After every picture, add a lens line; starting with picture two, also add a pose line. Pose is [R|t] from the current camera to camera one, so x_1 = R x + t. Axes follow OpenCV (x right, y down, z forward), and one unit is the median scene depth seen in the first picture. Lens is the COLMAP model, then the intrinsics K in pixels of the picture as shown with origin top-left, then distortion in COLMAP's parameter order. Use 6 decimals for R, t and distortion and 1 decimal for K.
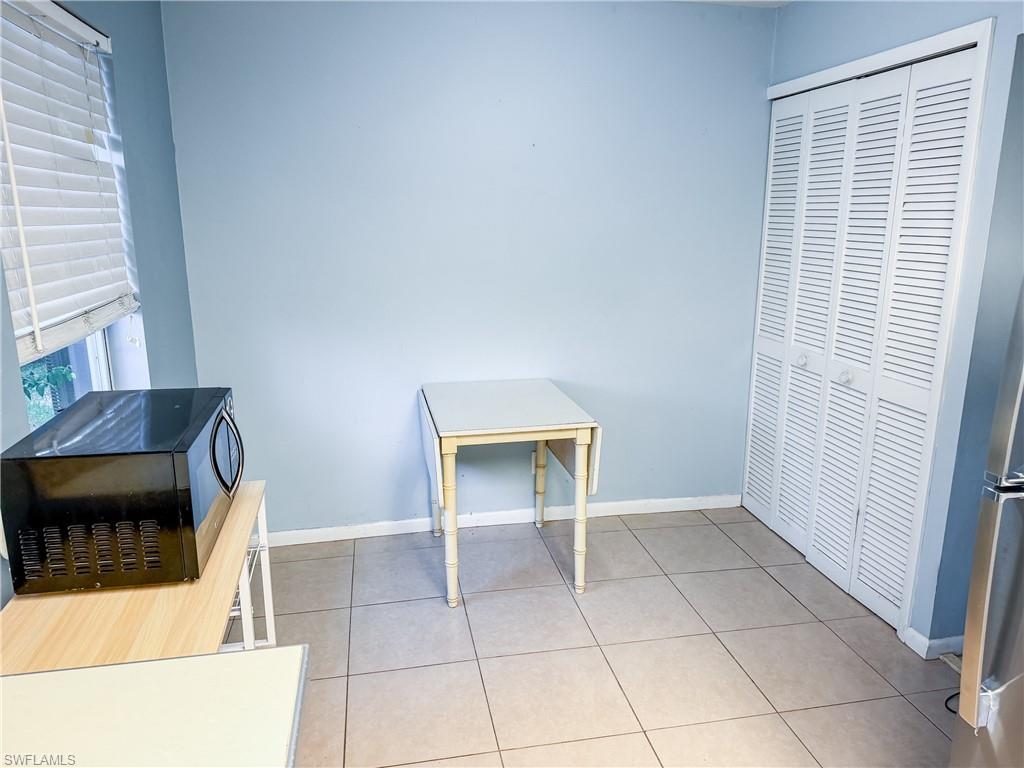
lens RADIAL K [[735.8, 0, 513.5], [0, 735.8, 376.5], [0, 0, 1]] dist [0.075604, -0.001090]
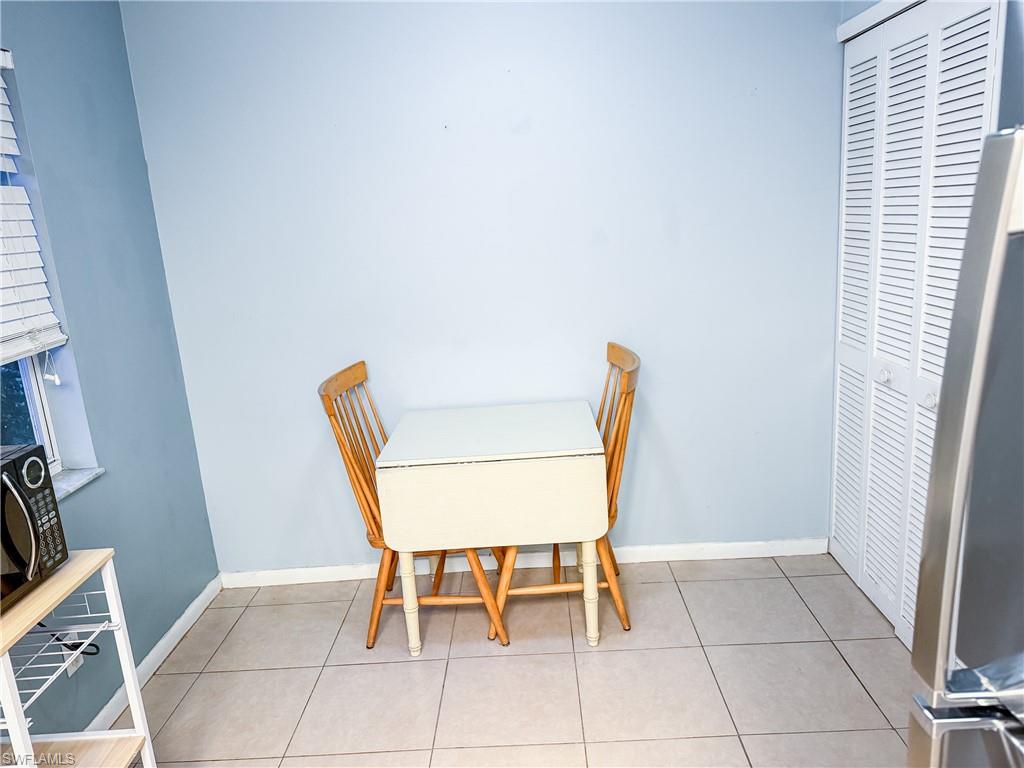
lens RADIAL K [[743.1, 0, 512.0], [0, 743.1, 384.0], [0, 0, 1]] dist [-0.039365, 0.102803]
pose [[0.975437, -0.017364, -0.219591, 0.173231], [0.020235, 0.999737, 0.010830, -0.028058], [0.219345, -0.015007, 0.975532, 0.163602]]
